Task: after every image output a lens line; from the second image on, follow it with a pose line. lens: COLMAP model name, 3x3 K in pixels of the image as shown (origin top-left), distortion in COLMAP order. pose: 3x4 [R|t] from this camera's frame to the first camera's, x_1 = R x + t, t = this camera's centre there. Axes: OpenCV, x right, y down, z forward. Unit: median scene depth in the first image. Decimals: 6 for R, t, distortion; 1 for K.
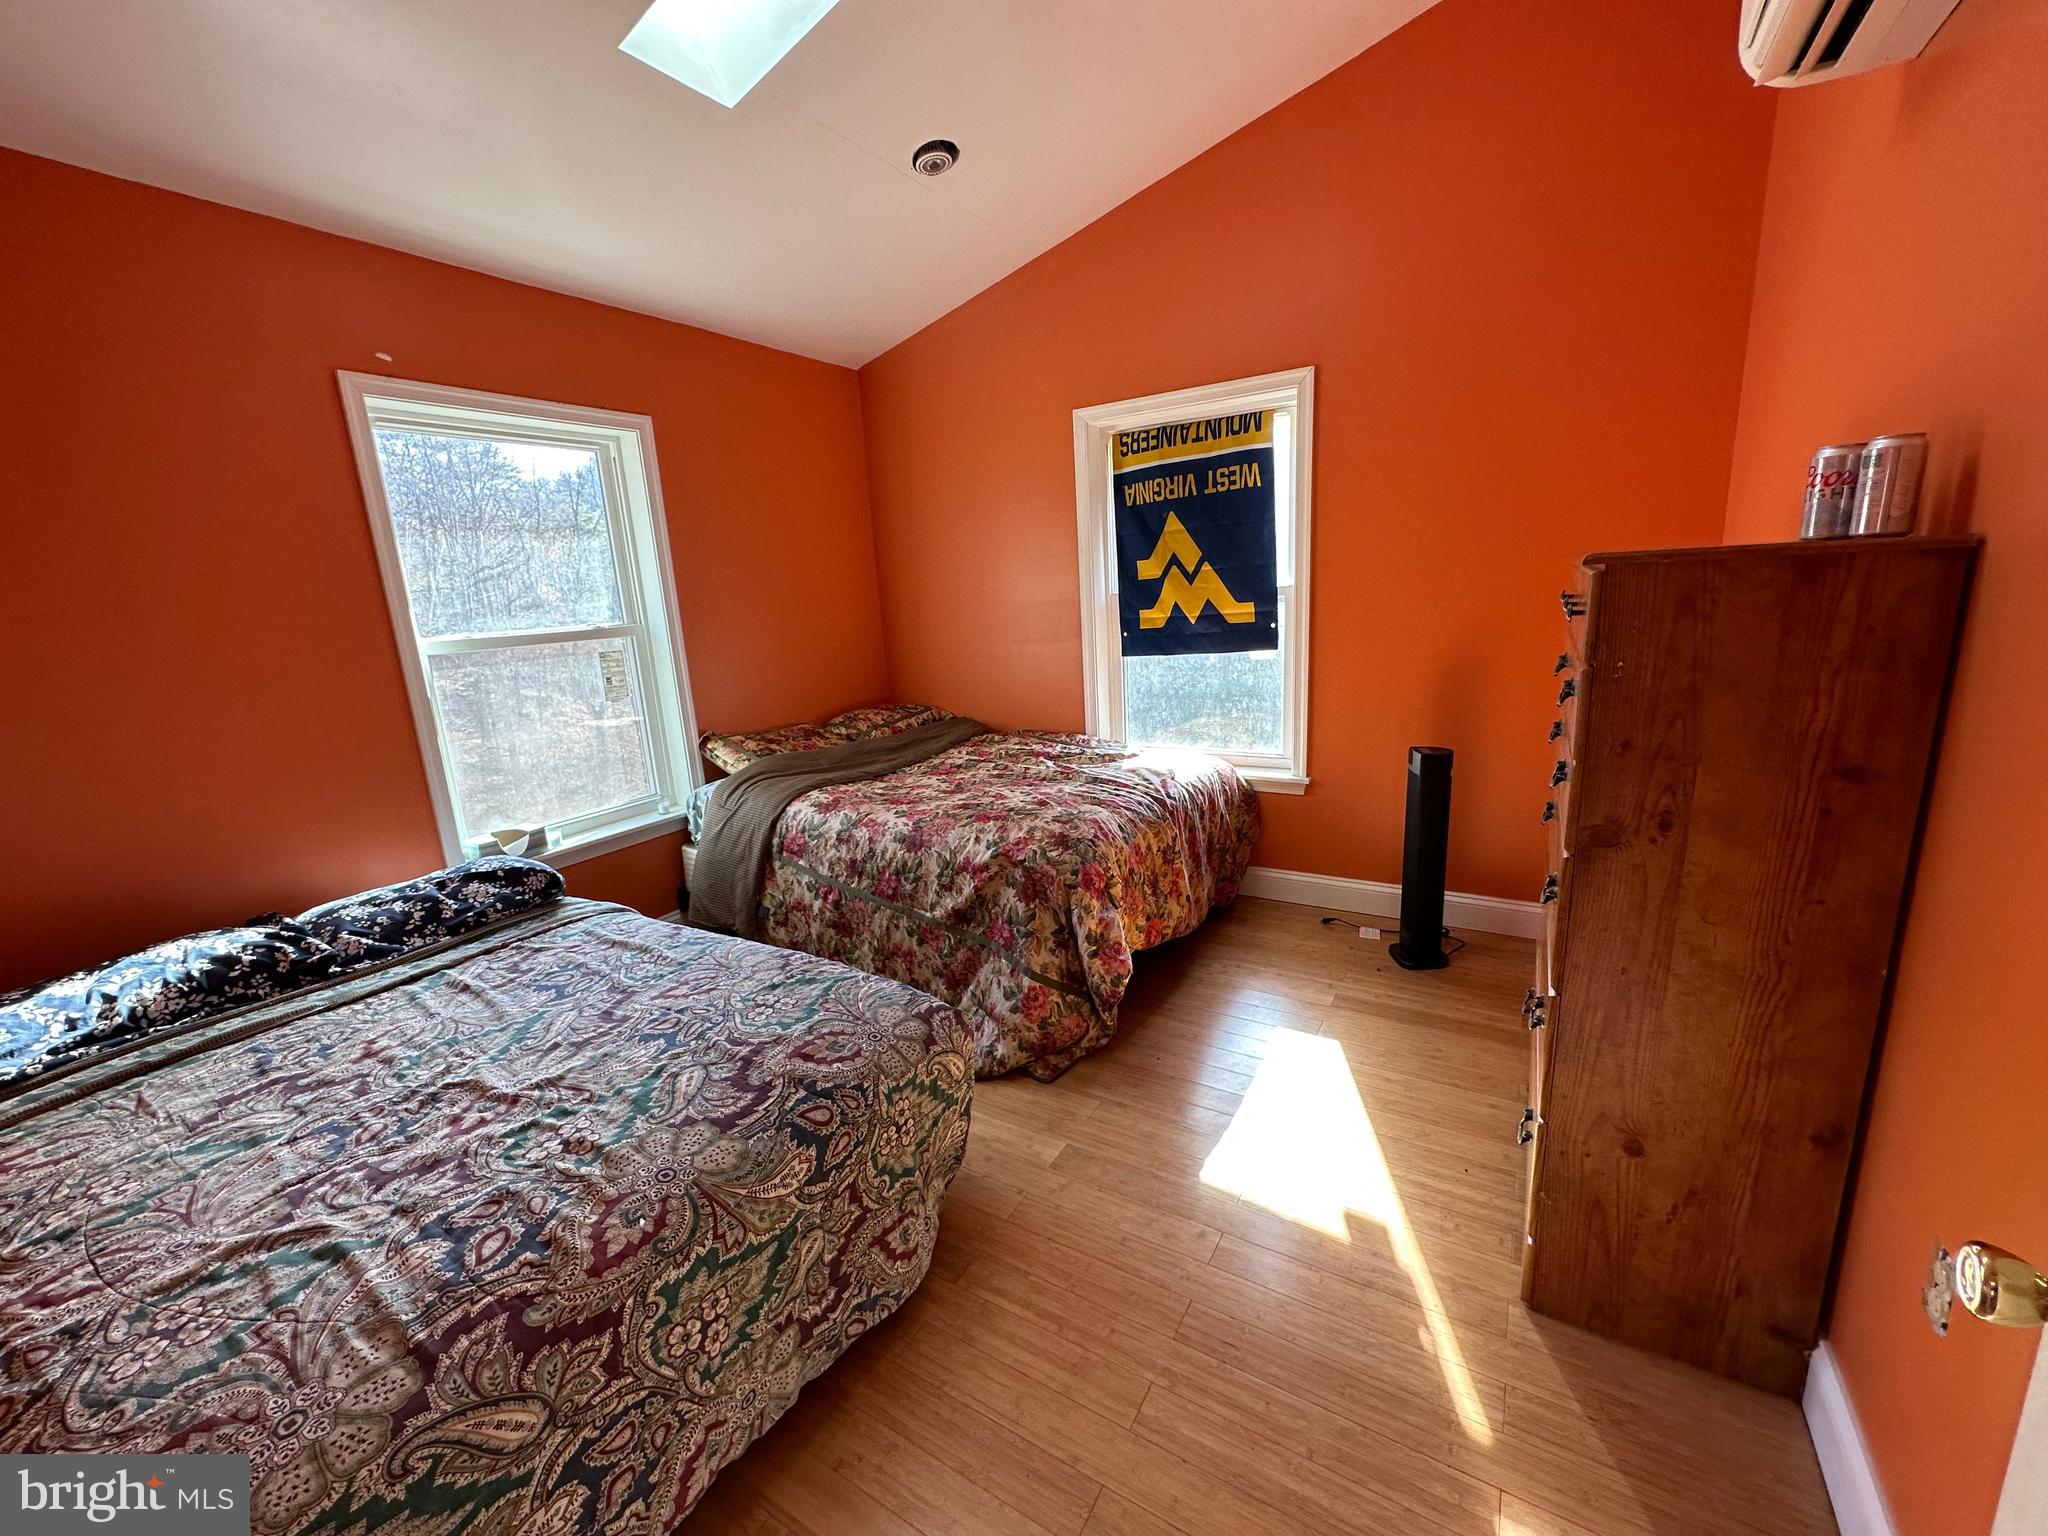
lens RADIAL K [[813.0, 0, 1027.8], [0, 813.0, 767.5], [0, 0, 1]] dist [-0.001284, -0.000153]
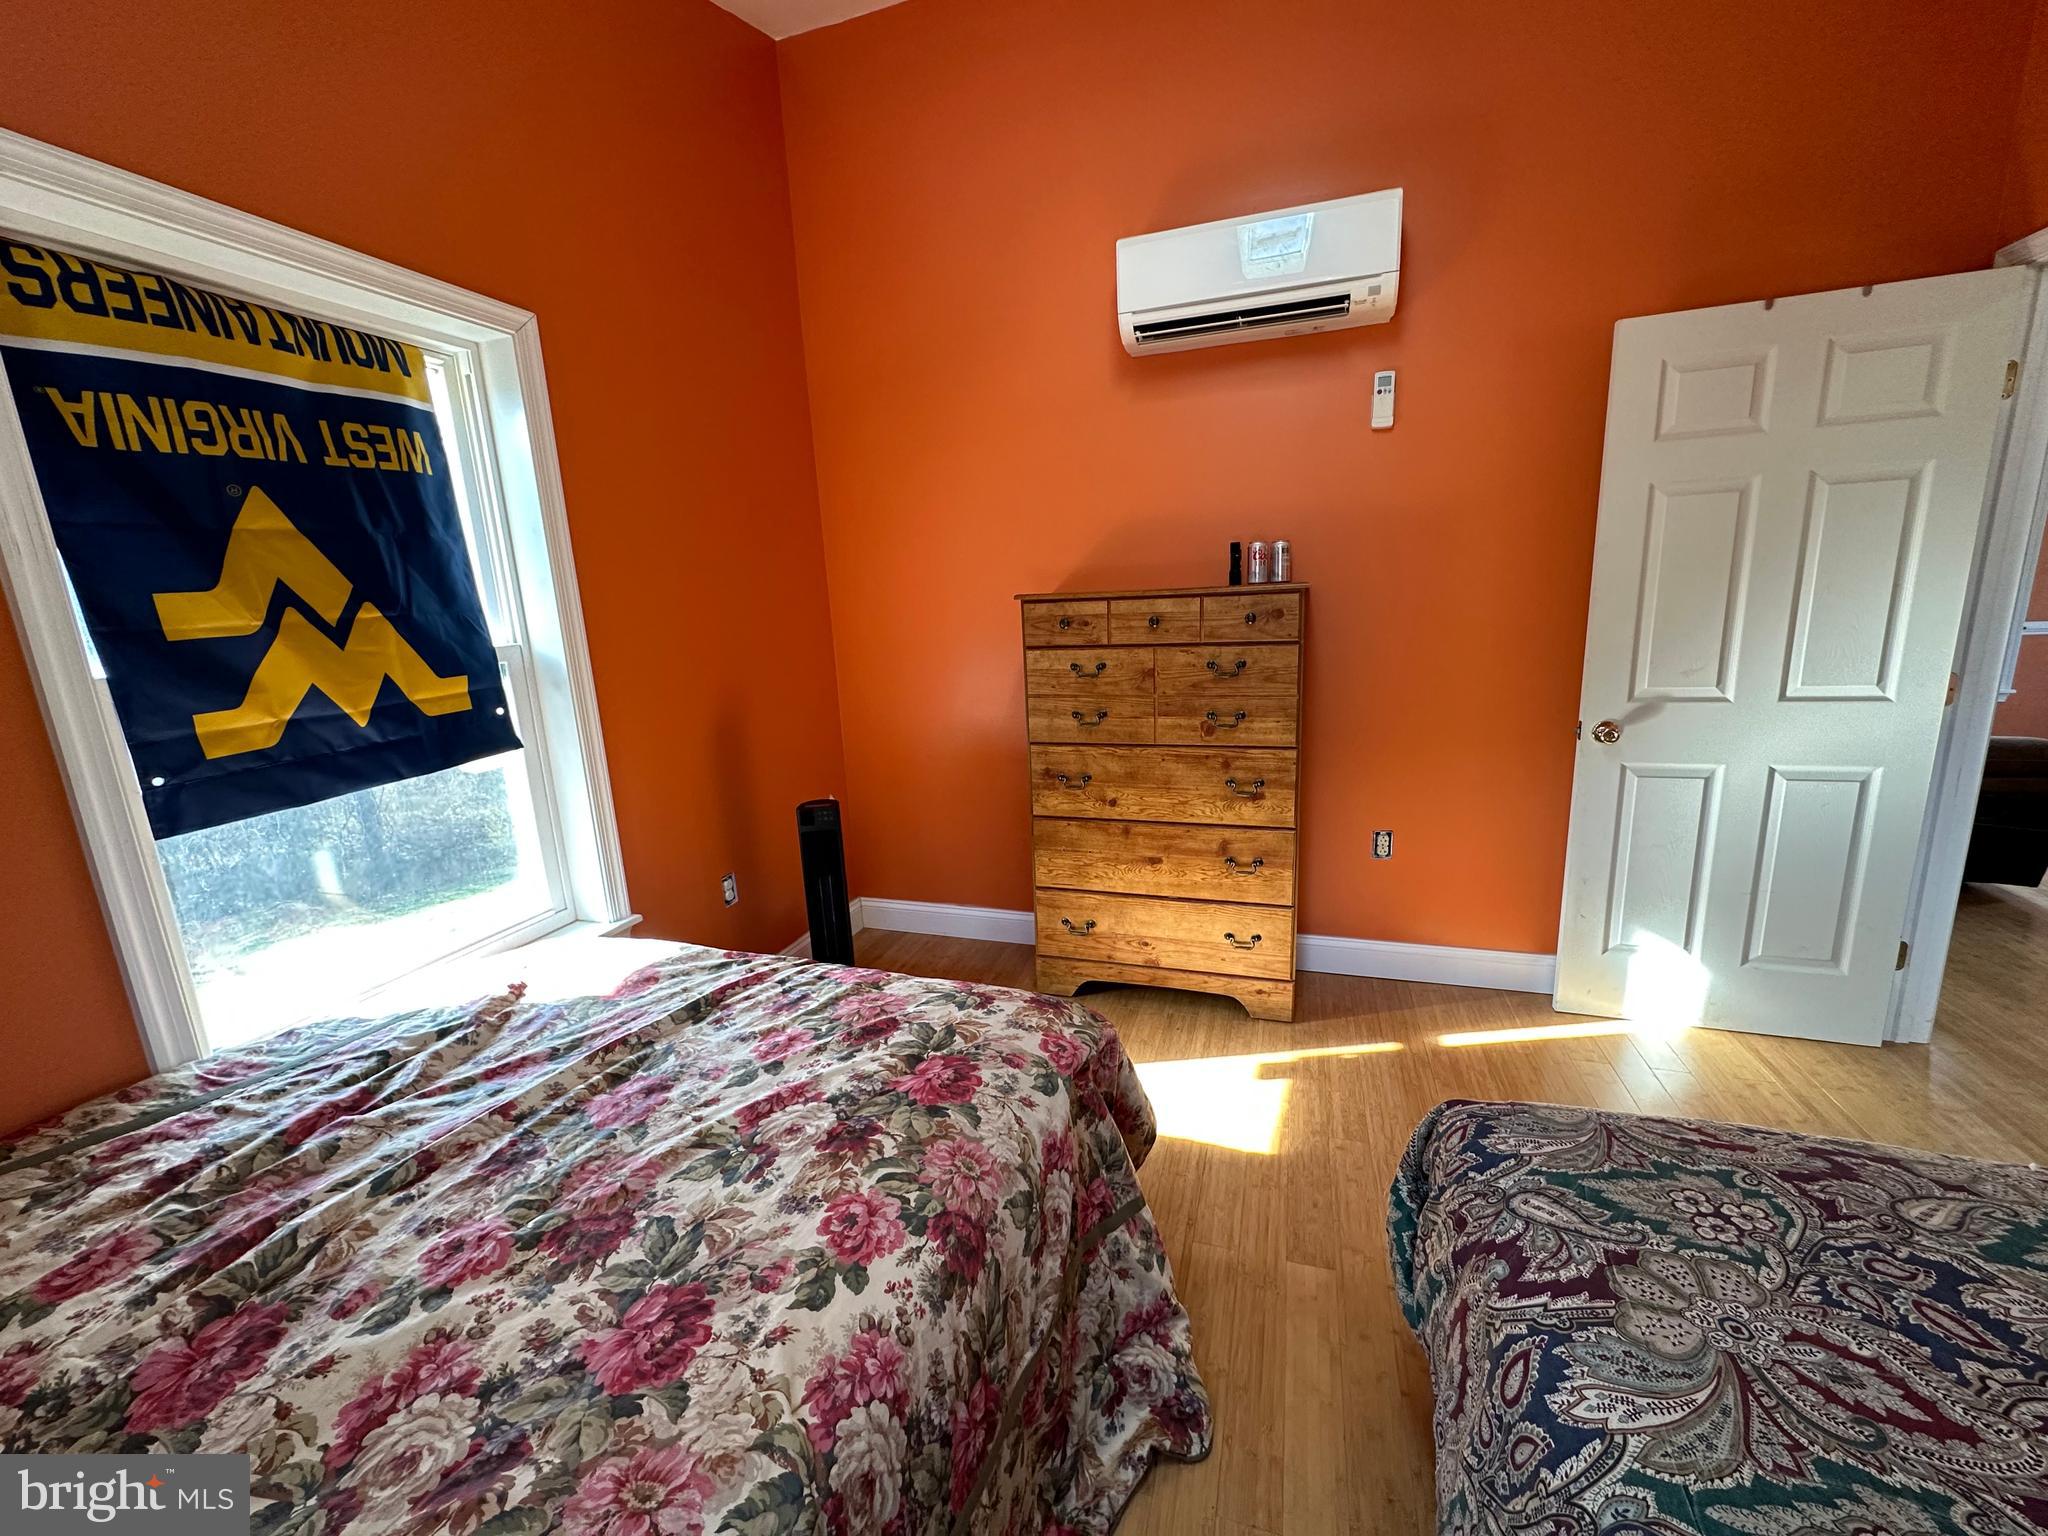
lens RADIAL K [[813.0, 0, 1027.8], [0, 813.0, 767.5], [0, 0, 1]] dist [-0.001284, -0.000153]
pose [[-0.226075, -0.135835, 0.964593, -0.376155], [0.272381, 0.941915, 0.196481, -0.147664], [-0.935253, 0.307156, -0.175945, 0.753516]]
